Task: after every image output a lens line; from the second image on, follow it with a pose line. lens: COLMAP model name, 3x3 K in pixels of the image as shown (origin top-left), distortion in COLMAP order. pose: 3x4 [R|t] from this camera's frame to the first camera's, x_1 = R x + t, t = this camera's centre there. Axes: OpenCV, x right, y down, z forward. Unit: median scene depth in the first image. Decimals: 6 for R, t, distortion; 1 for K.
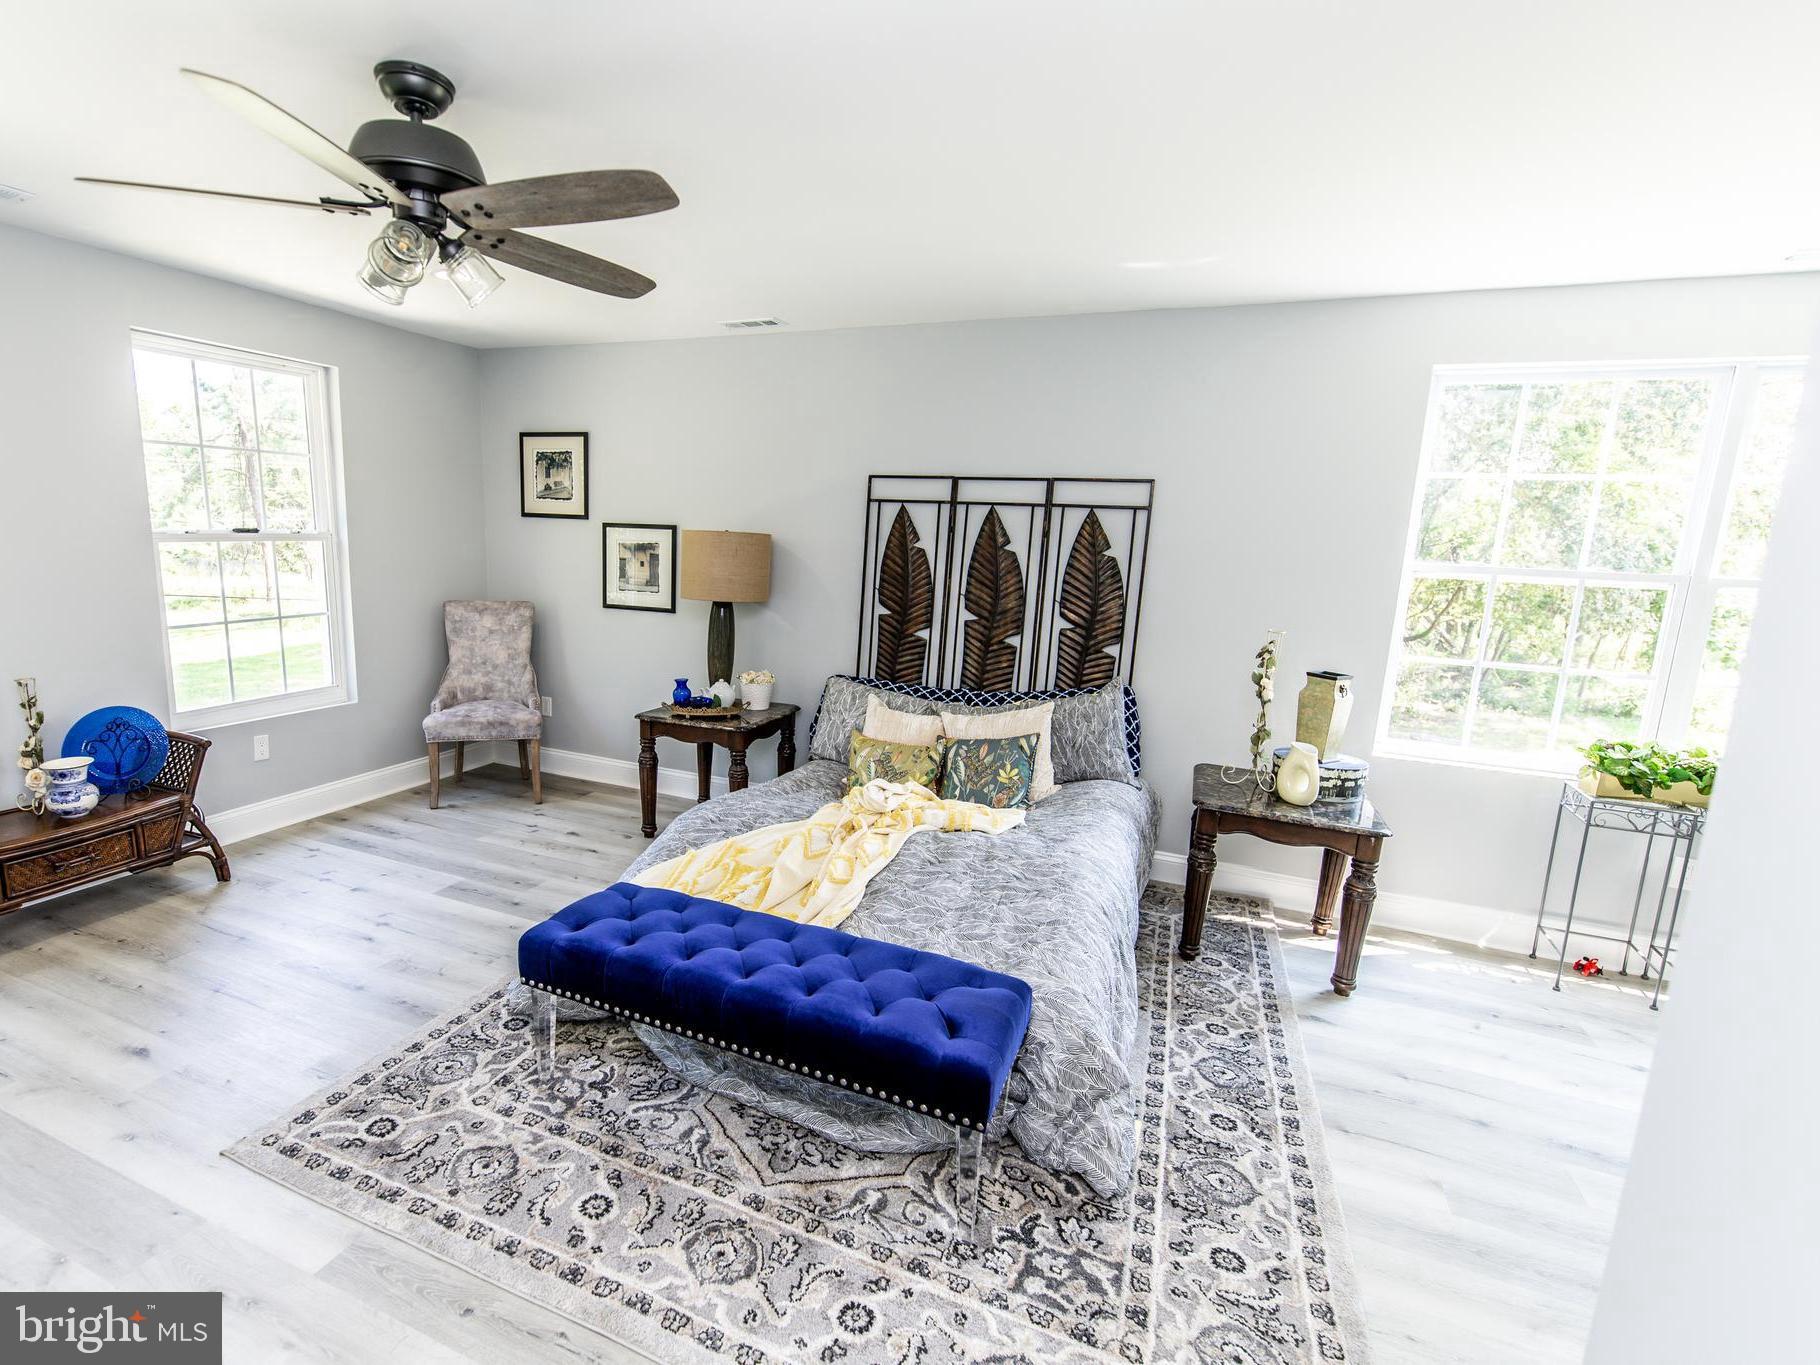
lens RADIAL K [[871.8, 0, 813.1], [0, 871.8, 690.5], [0, 0, 1]] dist [-0.000072, -0.000453]
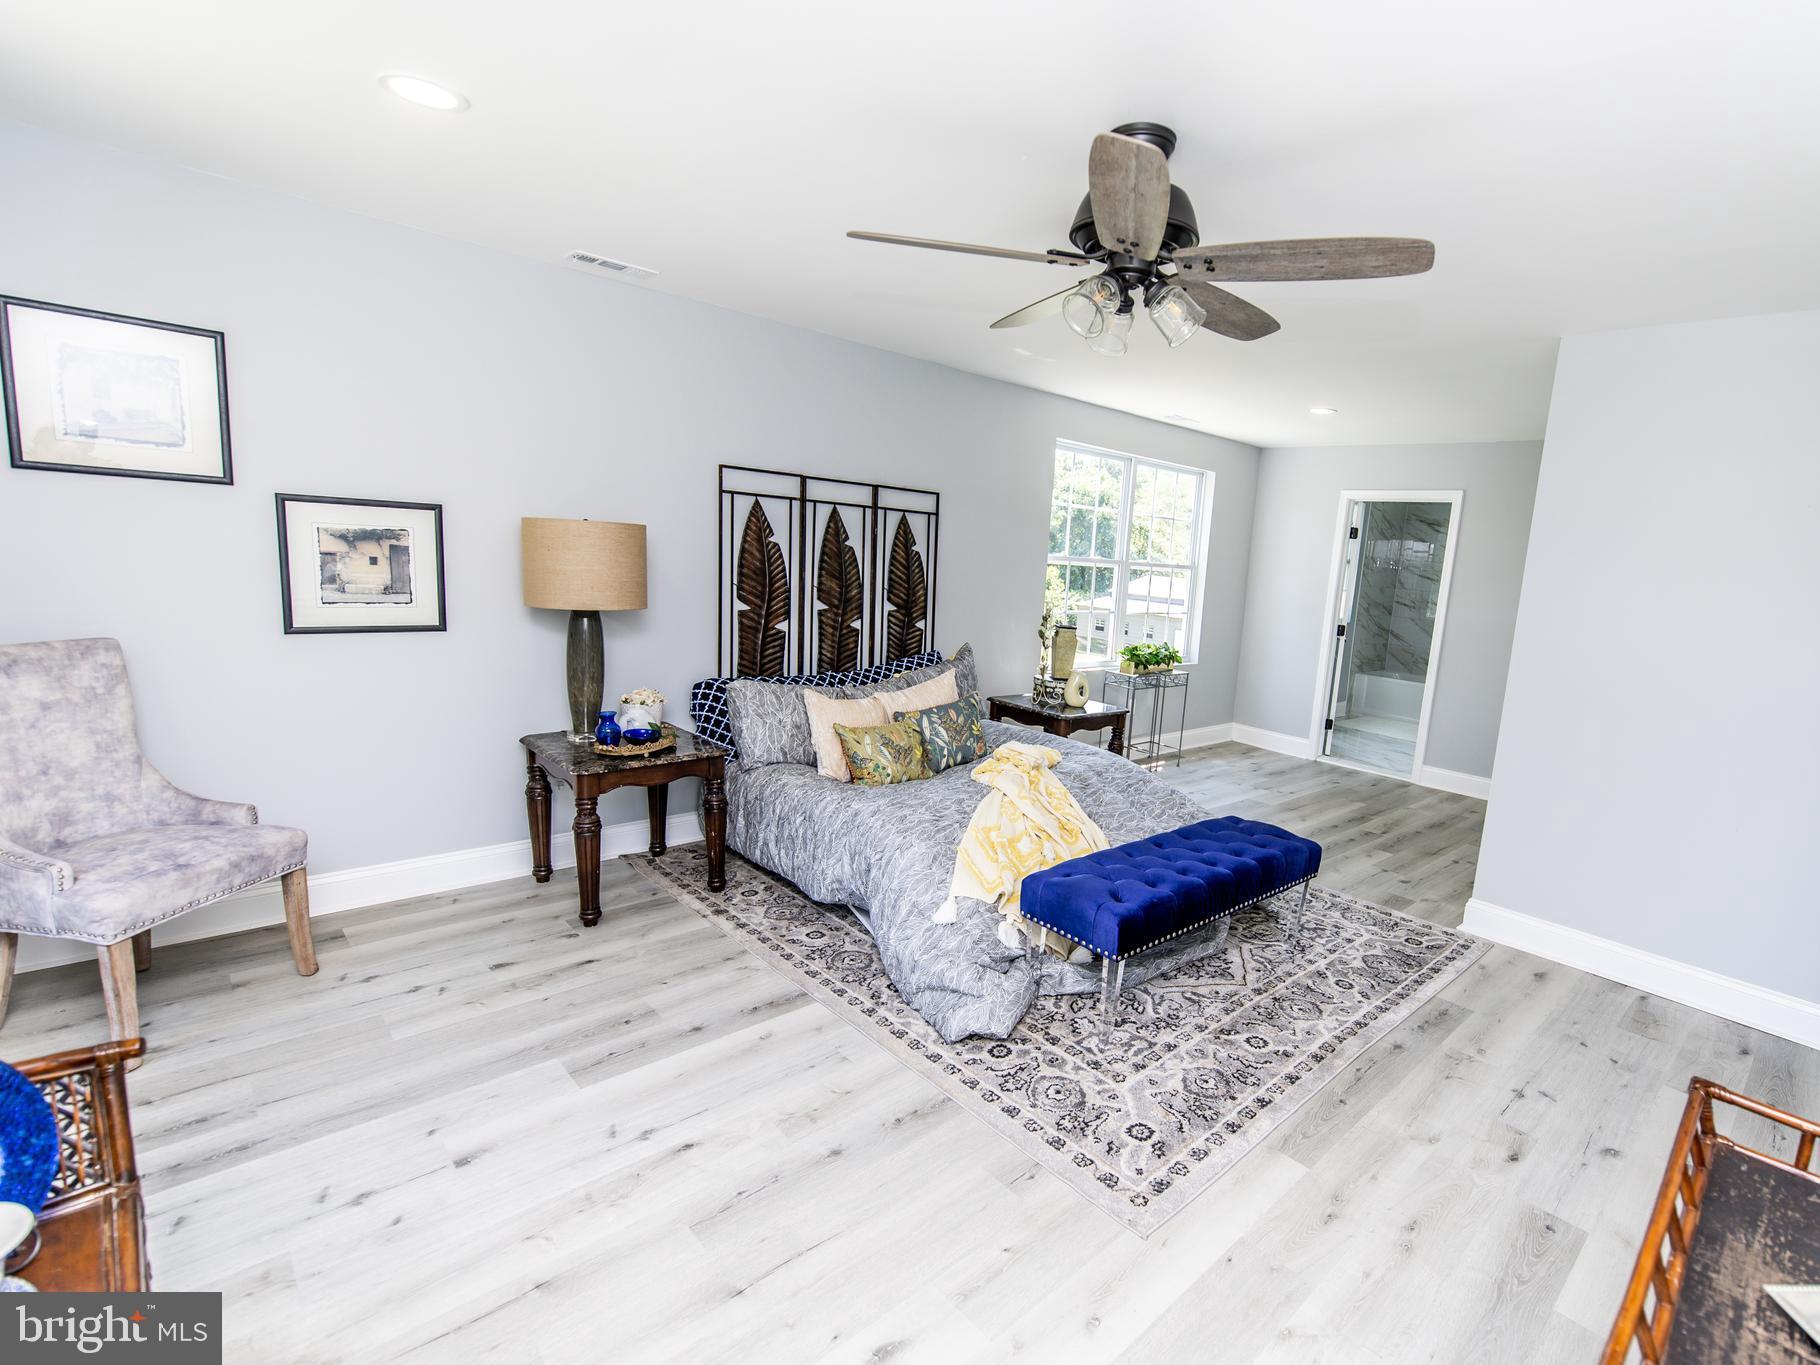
lens RADIAL K [[866.0, 0, 1031.9], [0, 866.0, 684.6], [0, 0, 1]] dist [0.001239, -0.000174]
pose [[0.358386, -0.158205, 0.920071, -0.742382], [0.109445, 0.985861, 0.126886, -0.097084], [-0.927136, 0.055223, 0.370634, 0.363646]]
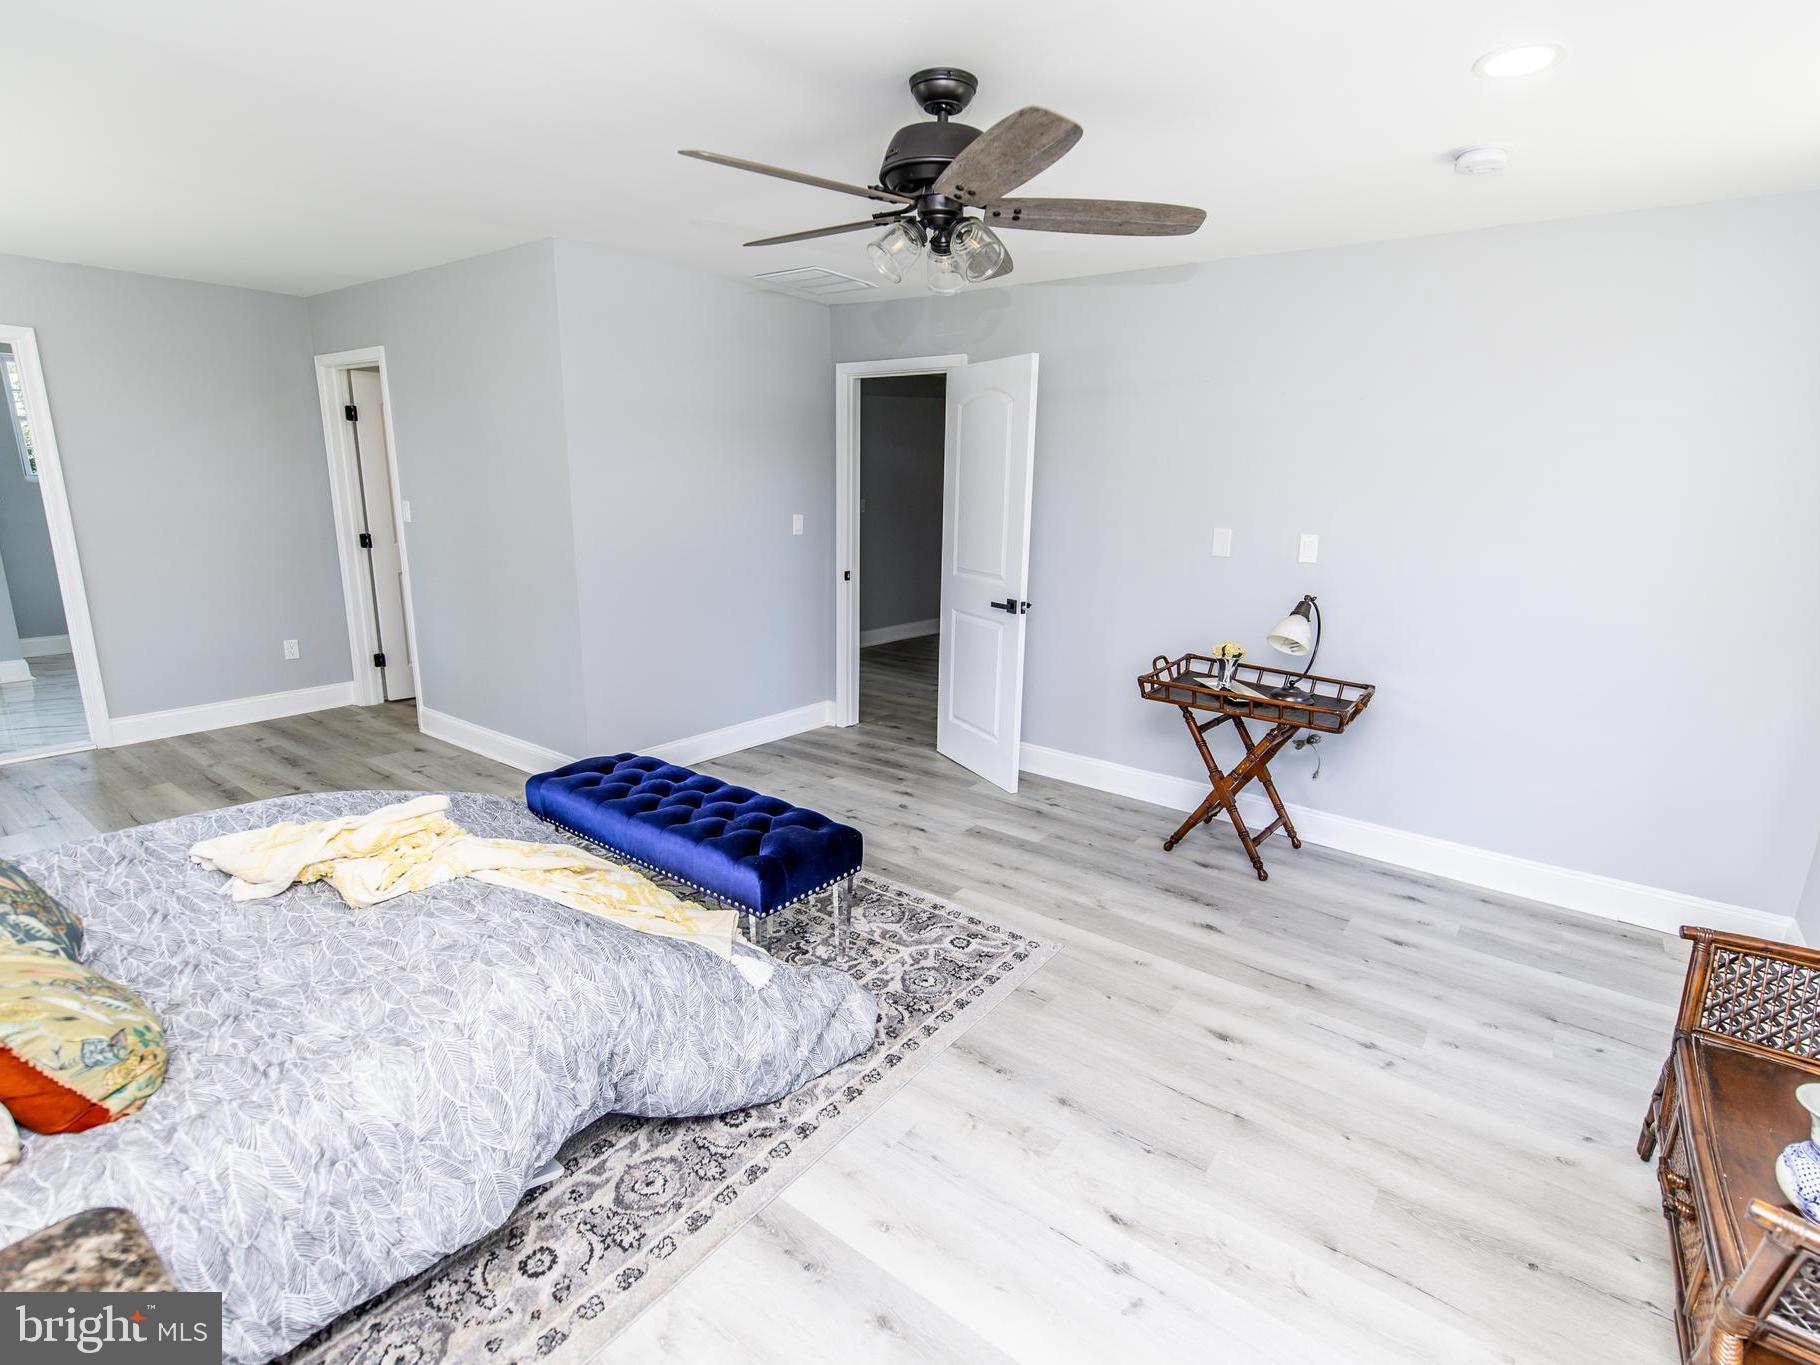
lens RADIAL K [[885.7, 0, 943.5], [0, 885.7, 682.3], [0, 0, 1]] dist [0.000206, -0.000055]
pose [[-0.975540, -0.110339, 0.190125, -0.355551], [-0.026890, 0.918303, 0.394965, -0.210974], [-0.218172, 0.380192, -0.898808, 1.080172]]
